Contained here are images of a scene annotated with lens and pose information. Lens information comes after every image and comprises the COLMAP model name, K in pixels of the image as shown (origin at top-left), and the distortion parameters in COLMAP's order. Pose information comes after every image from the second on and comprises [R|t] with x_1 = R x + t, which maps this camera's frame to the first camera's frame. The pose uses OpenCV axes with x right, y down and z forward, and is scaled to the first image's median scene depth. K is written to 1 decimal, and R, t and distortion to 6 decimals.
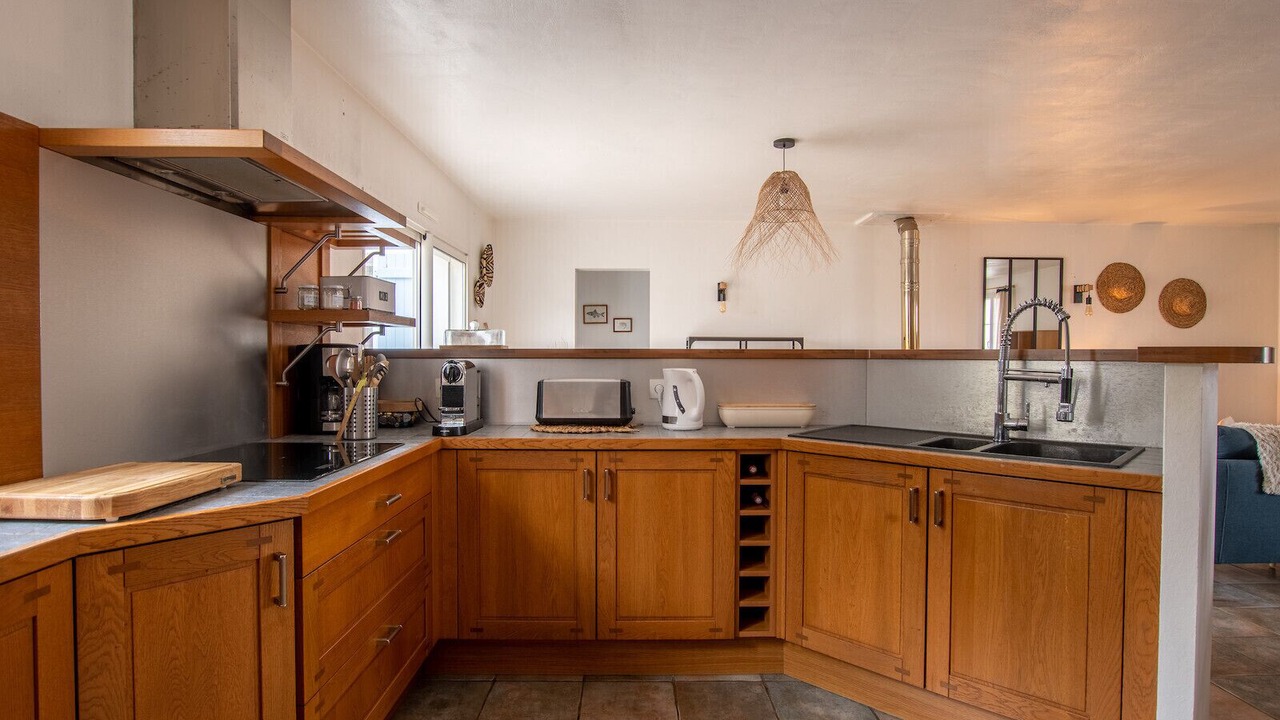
lens RADIAL K [[677.2, 0, 640.0], [0, 677.2, 360.0], [0, 0, 1]] dist [-0.013458, 0.001336]
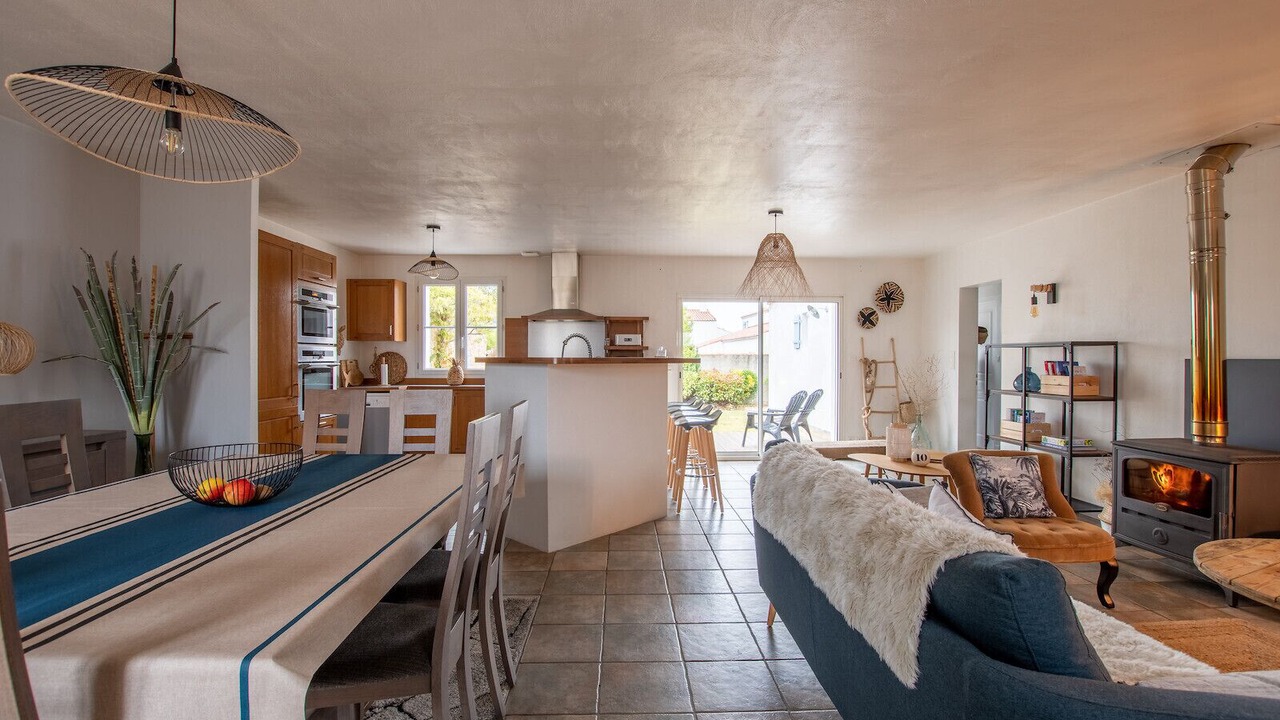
lens RADIAL K [[576.6, 0, 640.0], [0, 576.6, 360.0], [0, 0, 1]] dist [-0.025573, 0.004945]
pose [[0.018377, -0.000236, -0.999831, 2.180162], [-0.011407, 0.999935, -0.000446, -0.008308], [0.999766, 0.011413, 0.018373, 1.041620]]
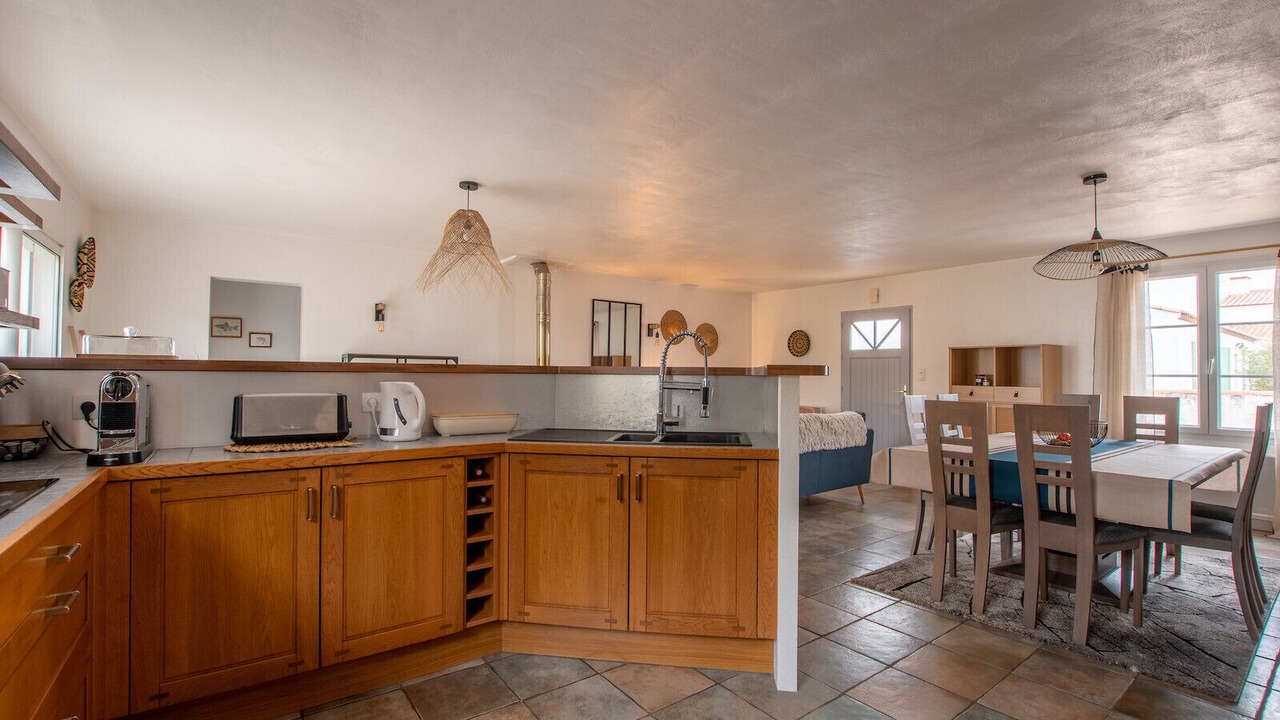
lens RADIAL K [[576.6, 0, 640.0], [0, 576.6, 360.0], [0, 0, 1]] dist [-0.025573, 0.004945]
pose [[0.807681, 0.019159, 0.589309, -0.178936], [-0.000035, 0.999474, -0.032445, 0.008461], [-0.589620, 0.026185, 0.807256, 0.079657]]
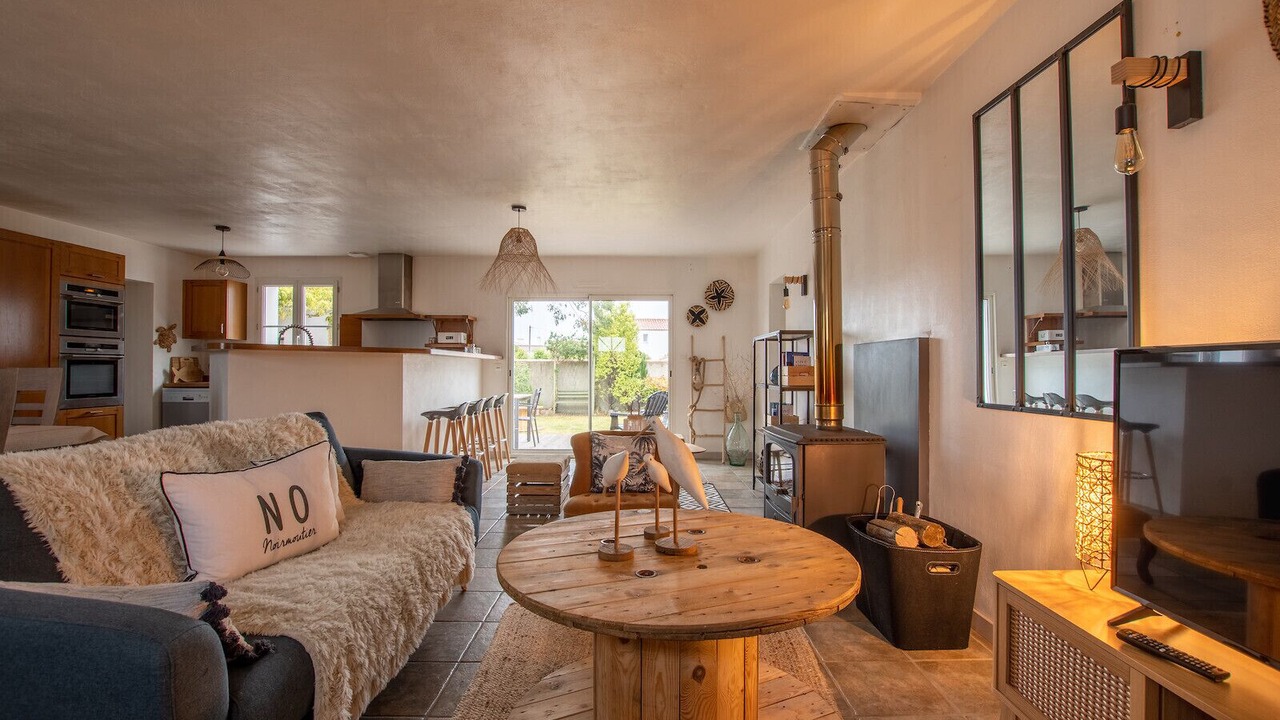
lens RADIAL K [[581.5, 0, 625.1], [0, 581.5, 361.1], [0, 0, 1]] dist [-0.001551, -0.000070]
pose [[-0.032727, -0.017959, -0.999303, 2.237621], [-0.012629, 0.999766, -0.017554, 0.044554], [0.999385, 0.012046, -0.032946, 1.908224]]
